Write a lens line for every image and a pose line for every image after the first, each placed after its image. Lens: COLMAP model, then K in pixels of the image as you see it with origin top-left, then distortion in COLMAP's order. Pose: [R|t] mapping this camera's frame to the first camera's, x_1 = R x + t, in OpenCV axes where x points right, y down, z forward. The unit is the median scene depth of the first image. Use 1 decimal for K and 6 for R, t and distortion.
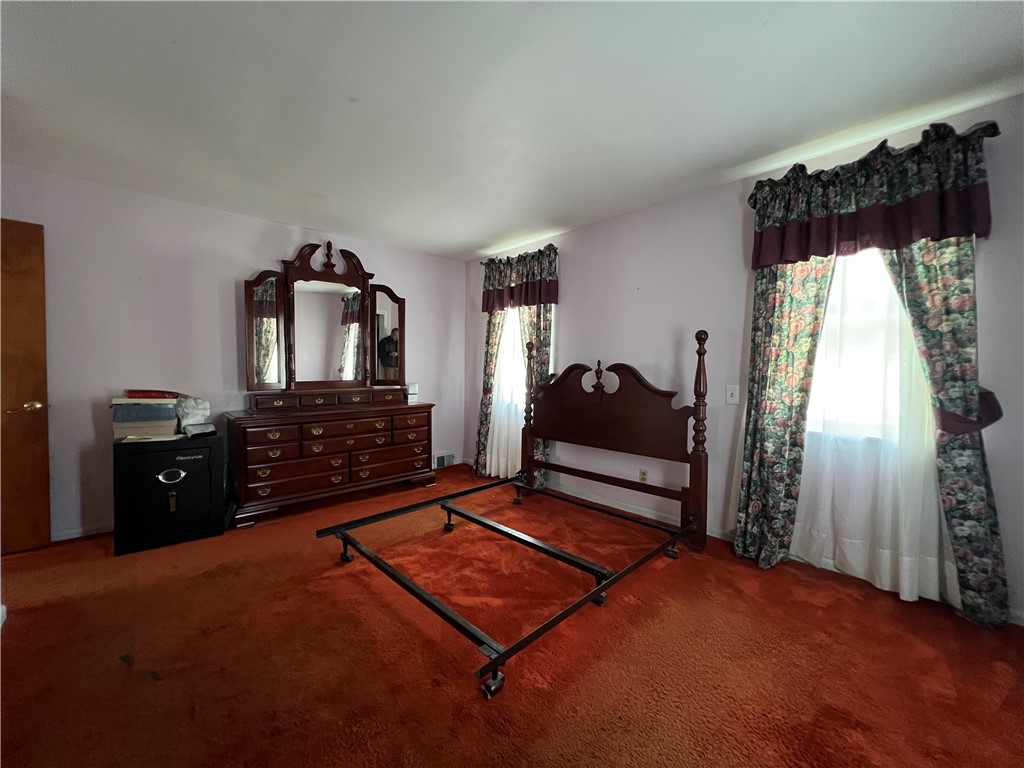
lens RADIAL K [[403.5, 0, 511.5], [0, 403.5, 384.5], [0, 0, 1]] dist [0.000760, 0.000073]
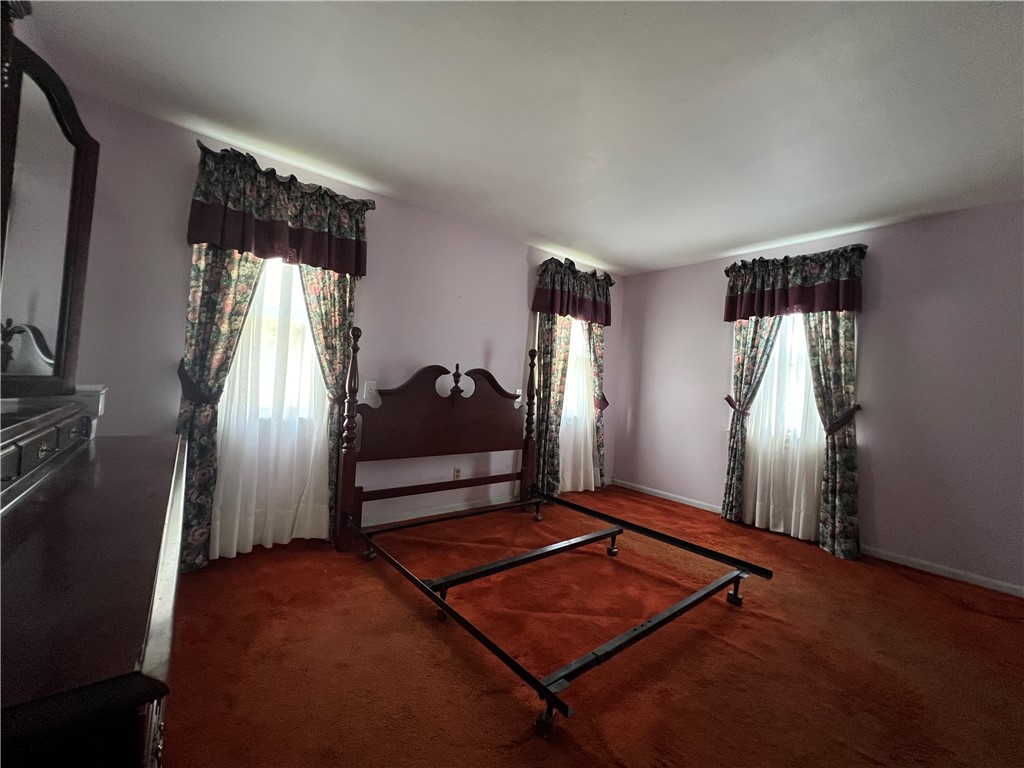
lens RADIAL K [[409.6, 0, 511.8], [0, 409.6, 377.0], [0, 0, 1]] dist [-0.000397, -0.000050]
pose [[0.093116, 0.005054, 0.995642, -0.750309], [-0.026441, 0.999647, -0.002602, -0.028835], [-0.995304, -0.026083, 0.093217, 0.776423]]
